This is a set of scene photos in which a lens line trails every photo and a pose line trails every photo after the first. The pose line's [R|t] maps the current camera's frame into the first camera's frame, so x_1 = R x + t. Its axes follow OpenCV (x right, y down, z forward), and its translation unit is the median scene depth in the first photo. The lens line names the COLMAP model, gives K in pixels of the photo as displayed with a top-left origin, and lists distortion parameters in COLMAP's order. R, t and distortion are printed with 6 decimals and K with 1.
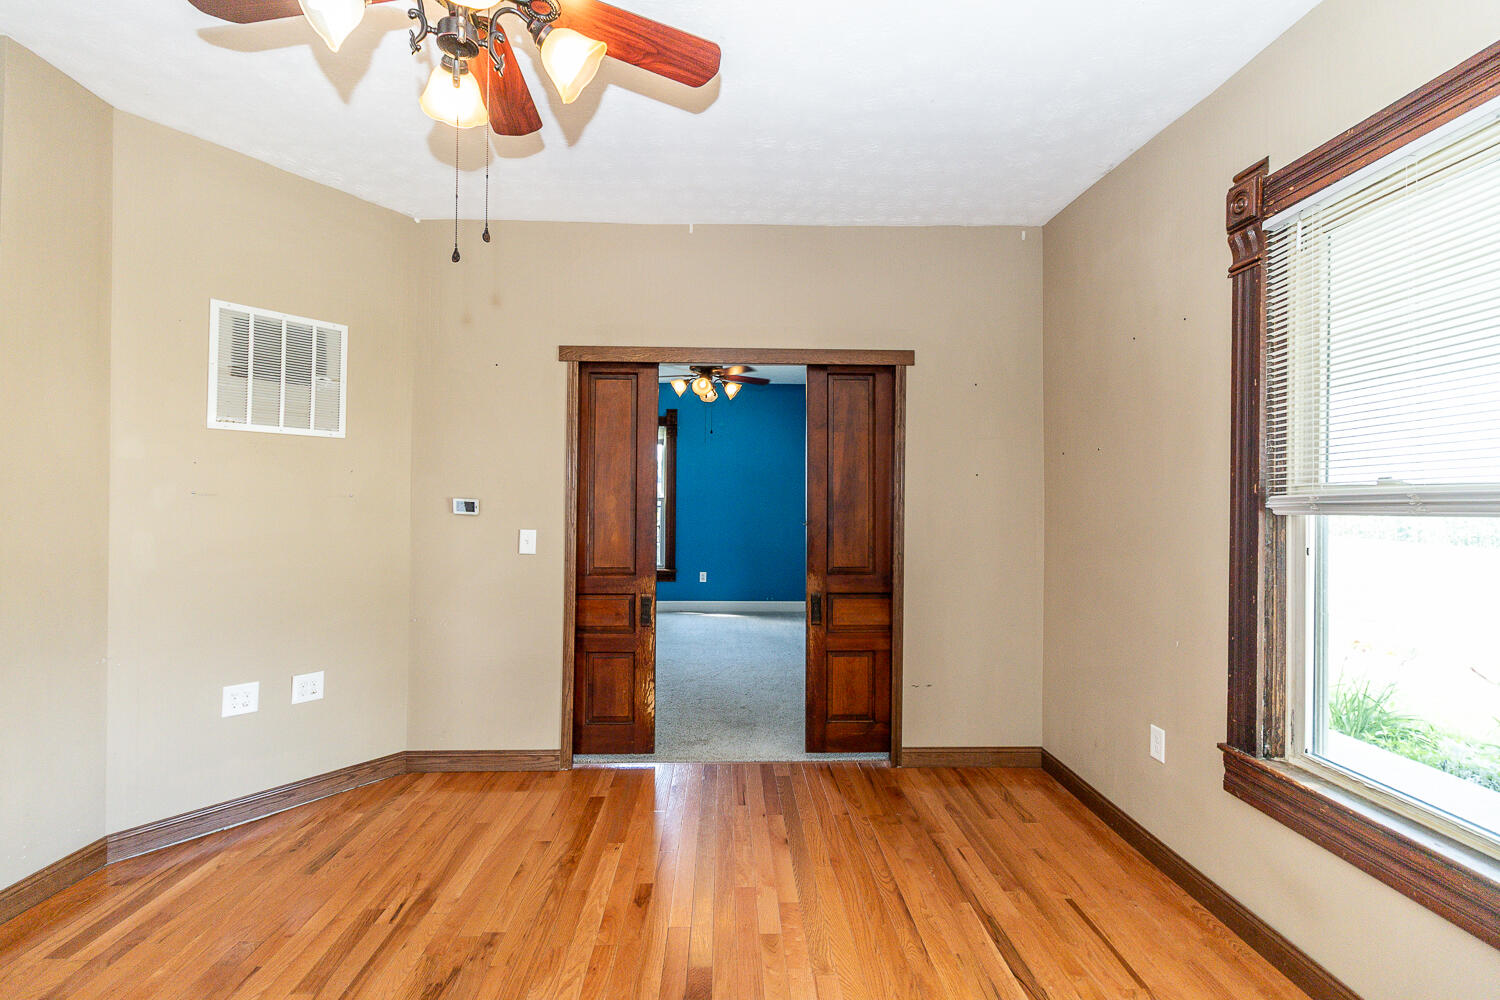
lens RADIAL K [[687.7, 0, 758.4], [0, 687.7, 494.3], [0, 0, 1]] dist [0.000139, 0.000158]
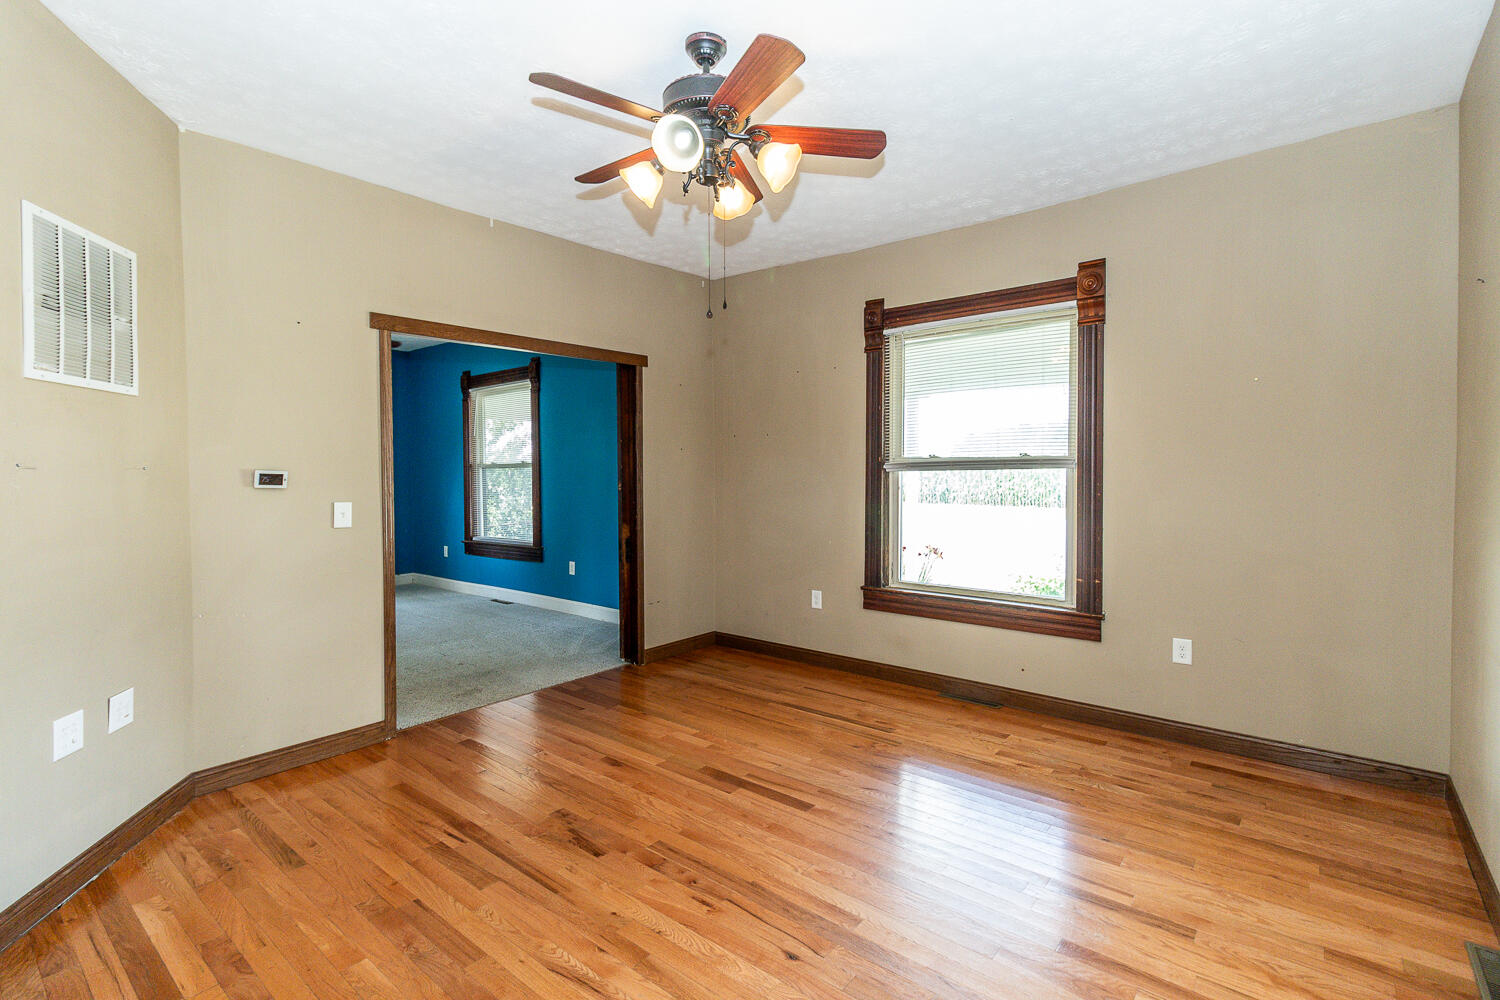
lens RADIAL K [[687.7, 0, 765.7], [0, 687.7, 492.3], [0, 0, 1]] dist [0.000139, 0.000158]
pose [[0.658732, -0.036784, 0.751478, -0.797506], [0.004914, 0.998993, 0.044592, -0.002324], [-0.752361, -0.025681, 0.658250, -0.081042]]
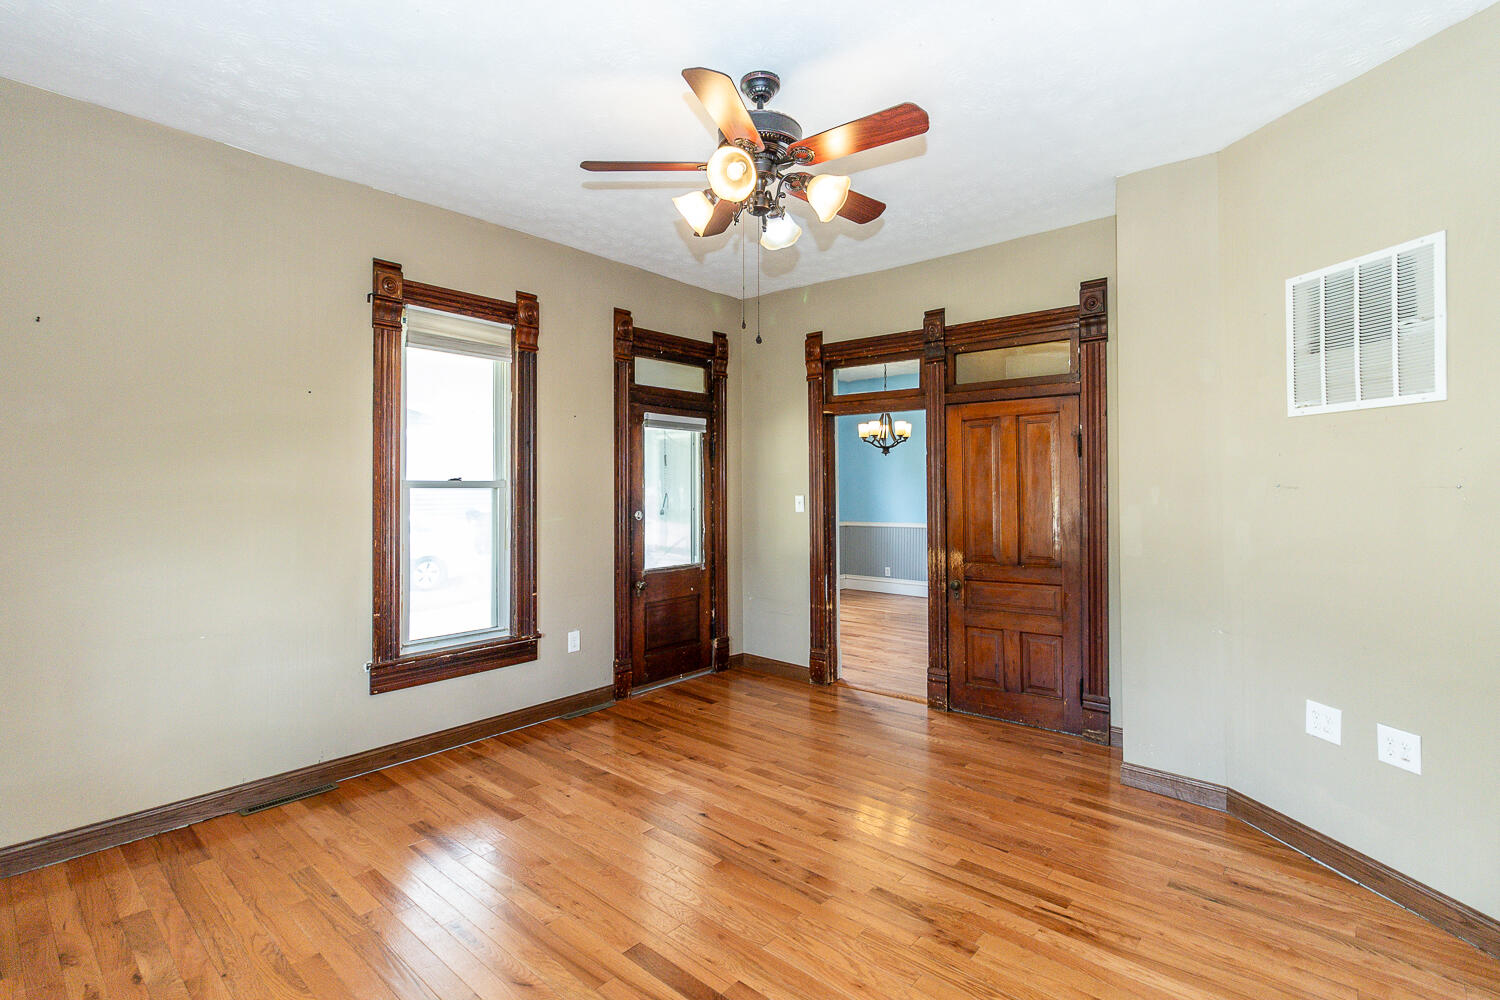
lens RADIAL K [[687.7, 0, 749.6], [0, 687.7, 490.3], [0, 0, 1]] dist [0.000139, 0.000158]
pose [[-0.696133, -0.007942, -0.717869, 0.377379], [0.001568, 0.999920, -0.012583, 0.014354], [0.717911, -0.009885, -0.696064, 1.075639]]
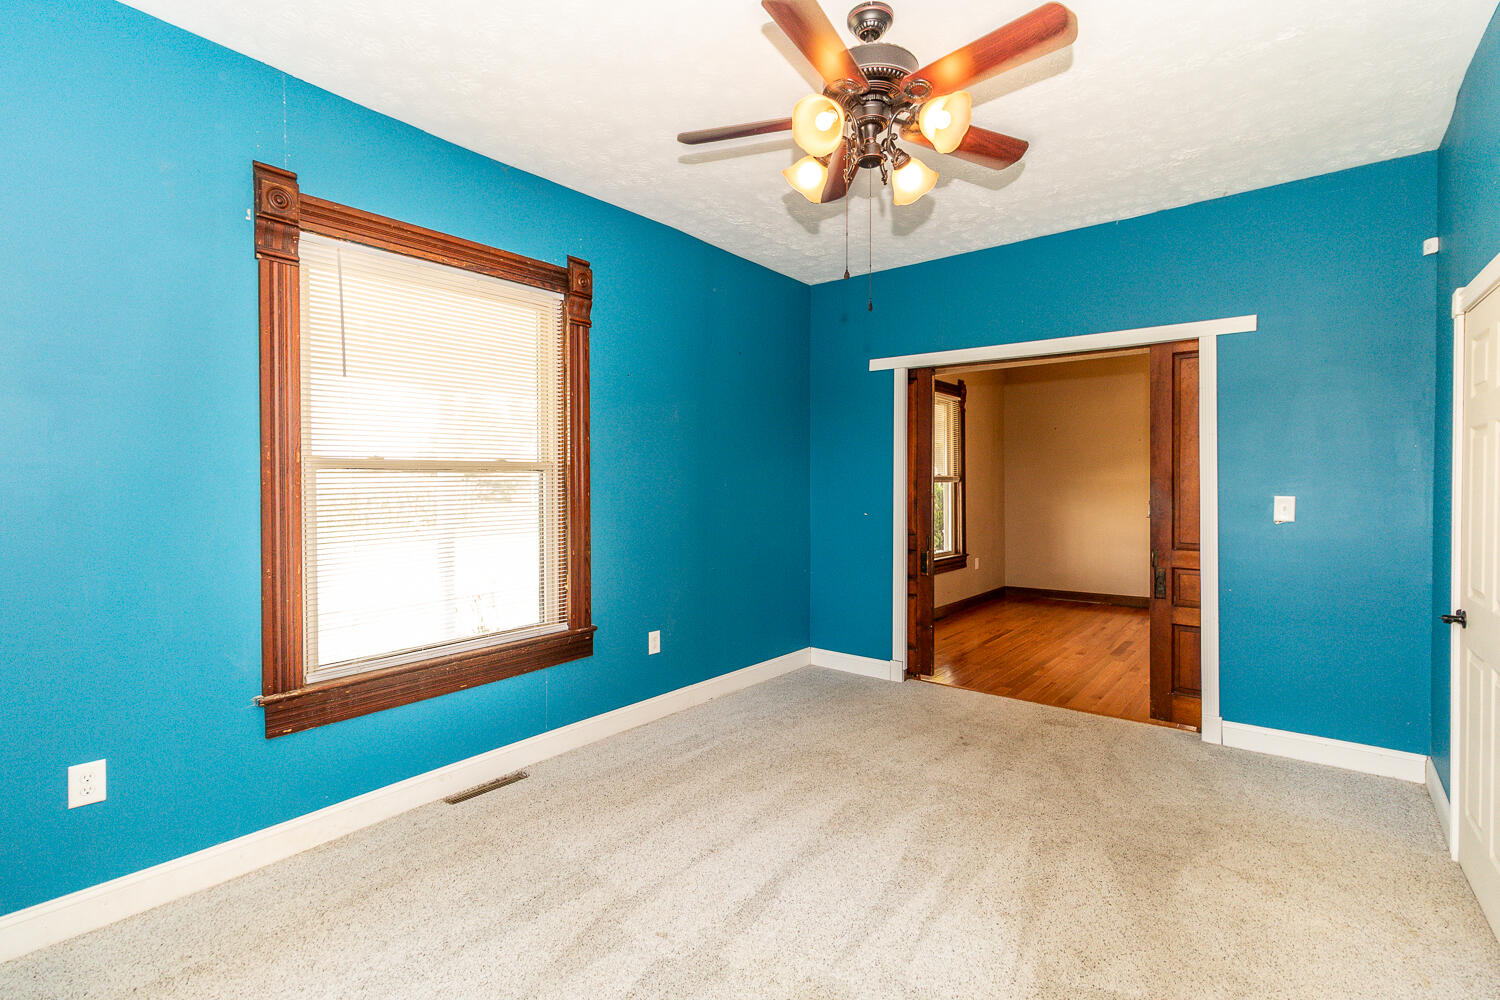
lens RADIAL K [[687.7, 0, 749.3], [0, 687.7, 500.4], [0, 0, 1]] dist [0.000139, 0.000158]
pose [[-0.746940, -0.018965, 0.664621, -0.560892], [-0.009200, 0.999792, 0.018190, 0.037628], [-0.664828, 0.007472, -0.746959, 2.778637]]
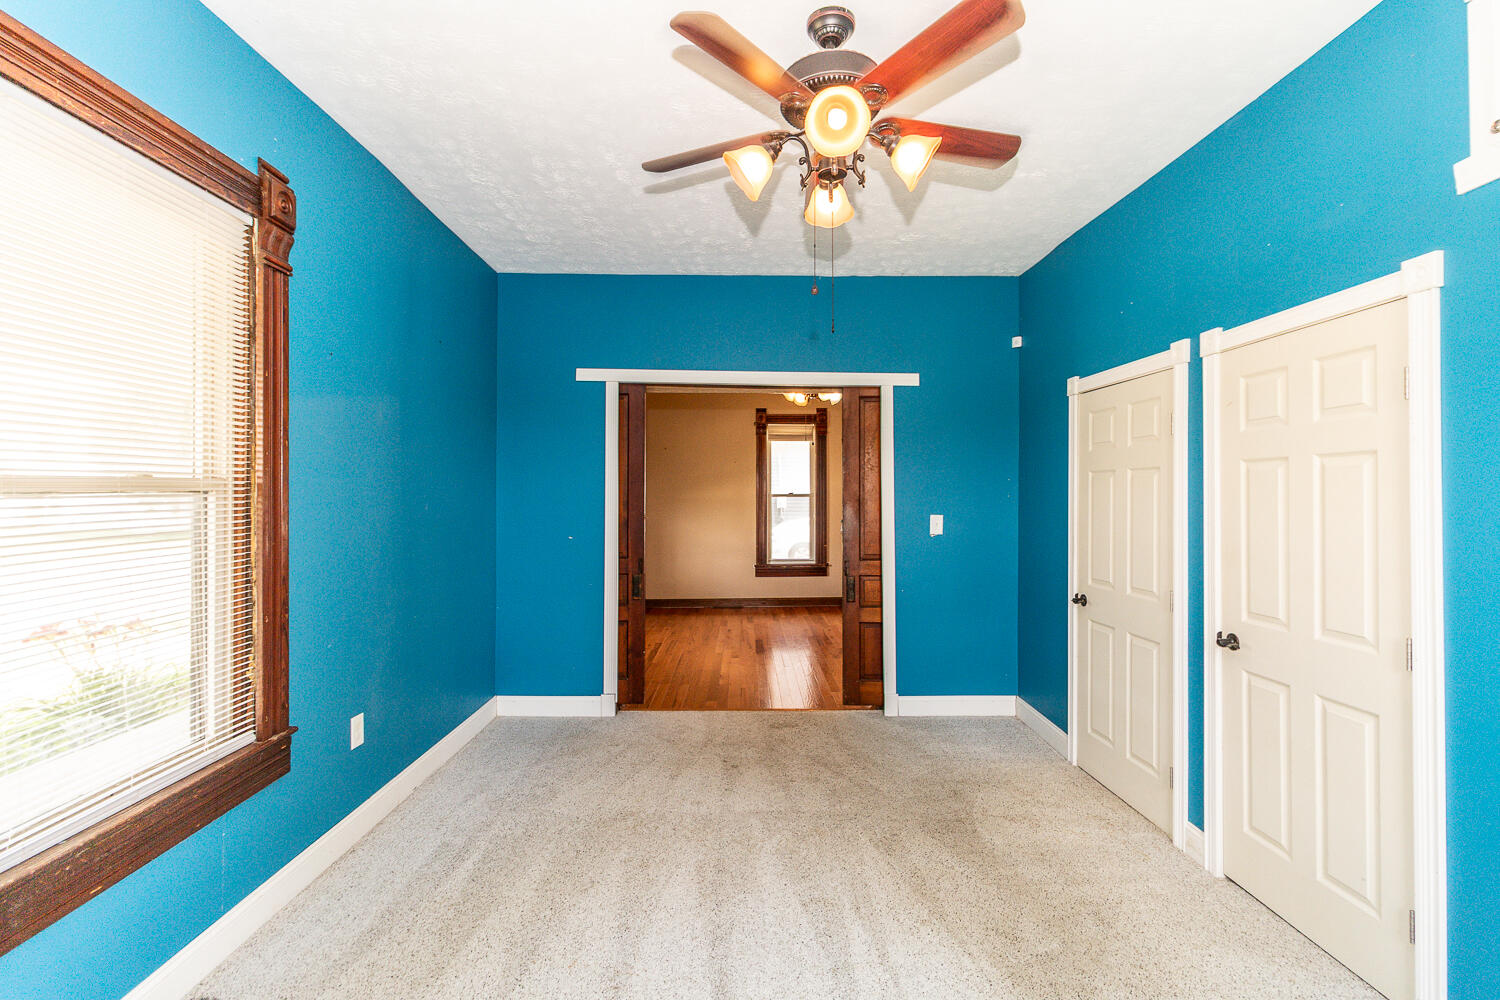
lens RADIAL K [[687.7, 0, 750.7], [0, 687.7, 499.5], [0, 0, 1]] dist [0.000139, 0.000158]
pose [[-0.999172, -0.007834, 0.039925, -0.112262], [-0.007989, 0.999961, -0.003723, 0.017635], [-0.039895, -0.004039, -0.999196, 2.837755]]
